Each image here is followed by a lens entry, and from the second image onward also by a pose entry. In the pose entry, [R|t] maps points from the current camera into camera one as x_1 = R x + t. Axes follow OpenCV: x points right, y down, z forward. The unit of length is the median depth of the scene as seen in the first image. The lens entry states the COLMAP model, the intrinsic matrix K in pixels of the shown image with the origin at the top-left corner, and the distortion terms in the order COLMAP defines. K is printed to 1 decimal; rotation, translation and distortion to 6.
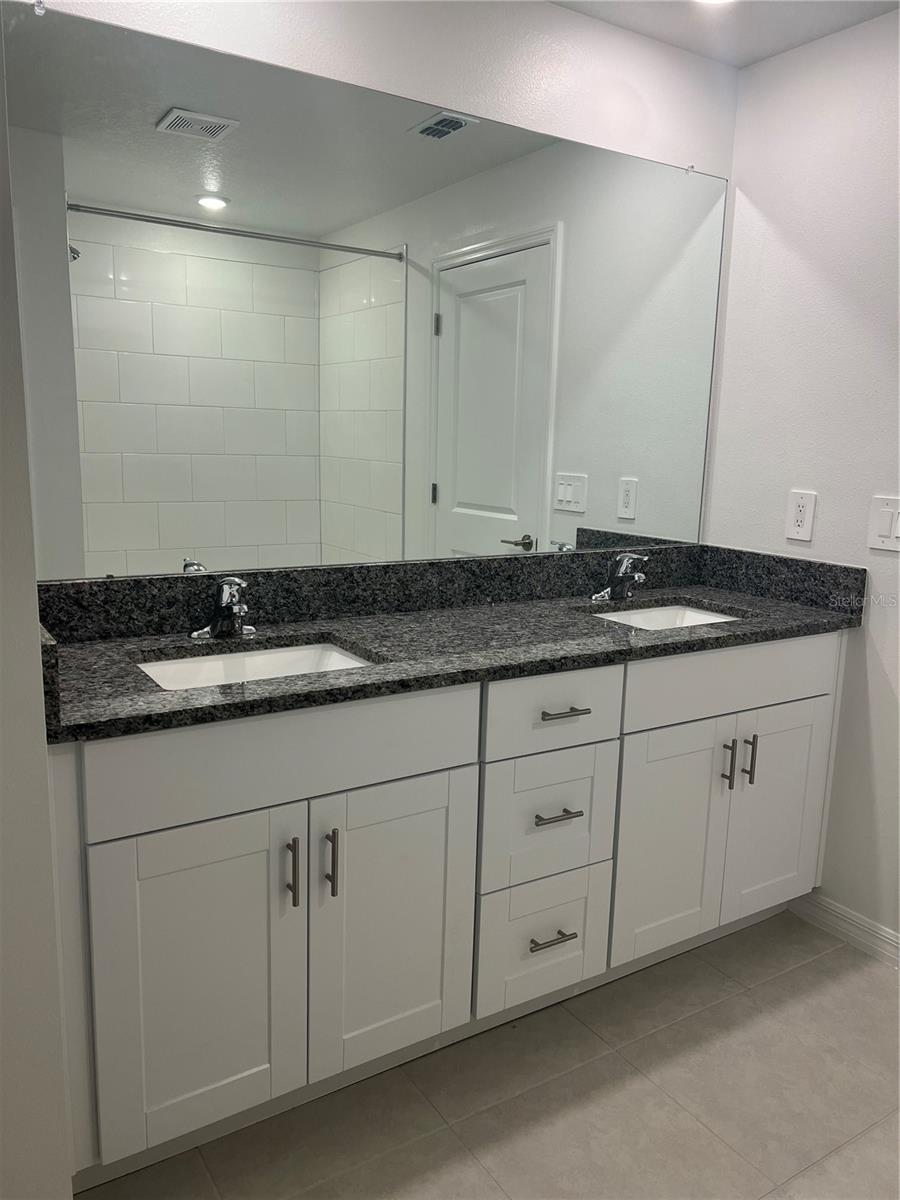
lens RADIAL K [[907.0, 0, 443.9], [0, 907.0, 605.3], [0, 0, 1]] dist [0.045222, -0.042879]
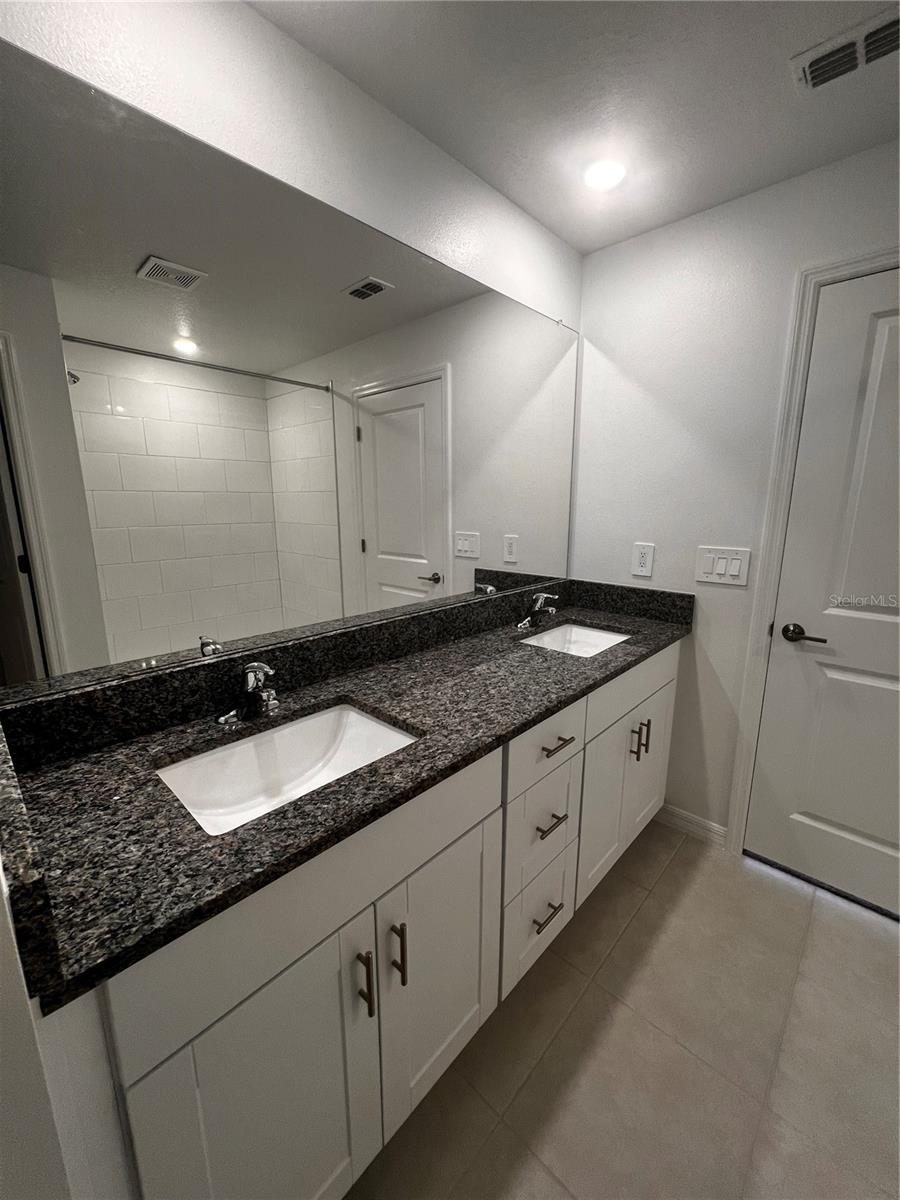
lens RADIAL K [[479.2, 0, 454.6], [0, 479.2, 599.2], [0, 0, 1]] dist [-0.000797, -0.000018]
pose [[0.966885, -0.077053, 0.243302, -0.116246], [0.071782, 0.996955, 0.030469, -0.086845], [-0.244909, -0.011995, 0.969472, 0.337796]]
